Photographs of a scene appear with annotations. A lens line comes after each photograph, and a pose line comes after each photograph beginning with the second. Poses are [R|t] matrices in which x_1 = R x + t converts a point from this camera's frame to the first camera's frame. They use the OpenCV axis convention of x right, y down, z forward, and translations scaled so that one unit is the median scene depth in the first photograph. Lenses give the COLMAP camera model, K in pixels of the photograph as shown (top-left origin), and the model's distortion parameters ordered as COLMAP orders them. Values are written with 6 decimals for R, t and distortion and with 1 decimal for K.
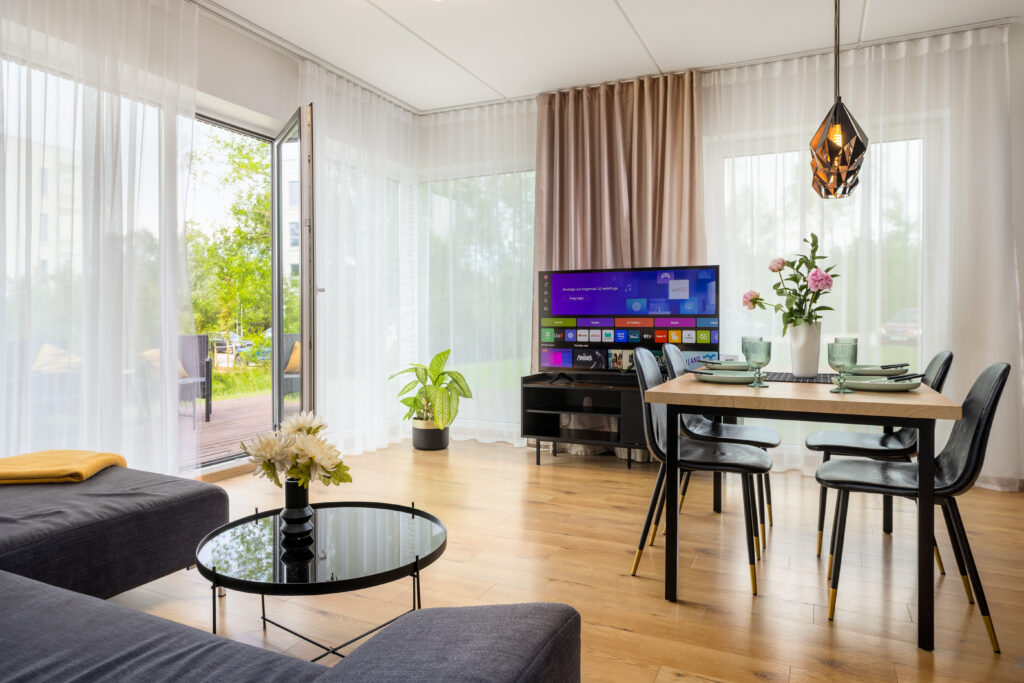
lens RADIAL K [[651.0, 0, 470.6], [0, 651.0, 325.0], [0, 0, 1]] dist [-0.011573, 0.001000]
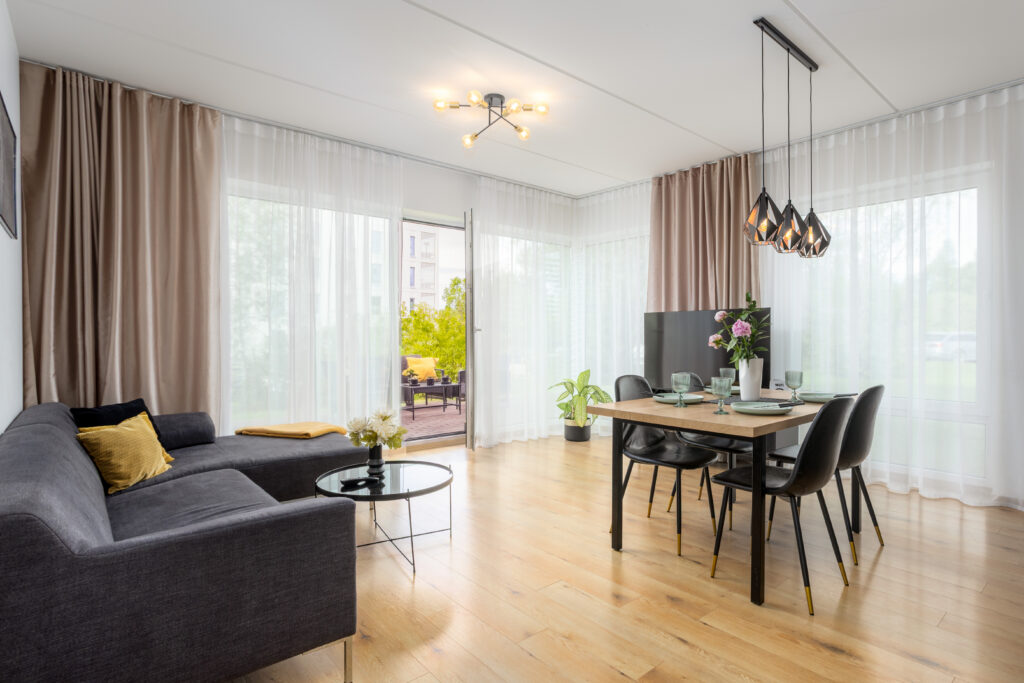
lens RADIAL K [[516.4, 0, 512.1], [0, 516.4, 344.3], [0, 0, 1]] dist [-0.020160, 0.001153]
pose [[0.925486, 0.005071, -0.378749, 0.375080], [-0.005060, 0.999987, 0.001024, -0.025956], [0.378749, 0.000968, 0.925499, -0.113620]]
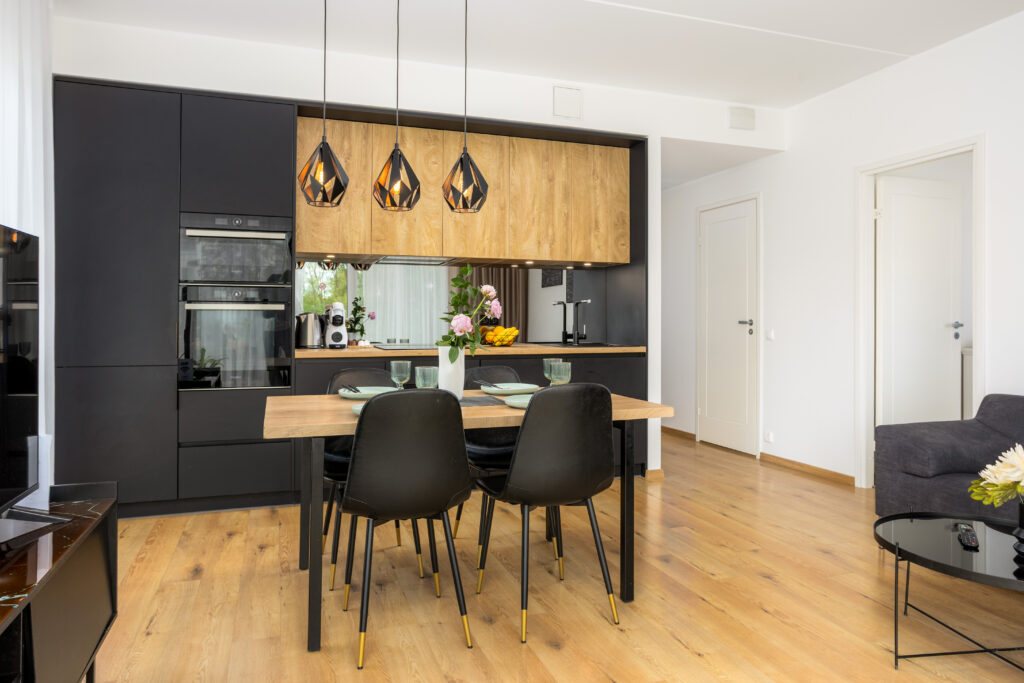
lens RADIAL K [[655.9, 0, 501.7], [0, 655.9, 322.3], [0, 0, 1]] dist [-0.051365, -0.000313]
pose [[-0.727871, -0.006527, 0.685683, -0.203189], [0.006471, 0.999845, 0.016387, -0.048401], [-0.685684, 0.016365, -0.727716, 1.375348]]
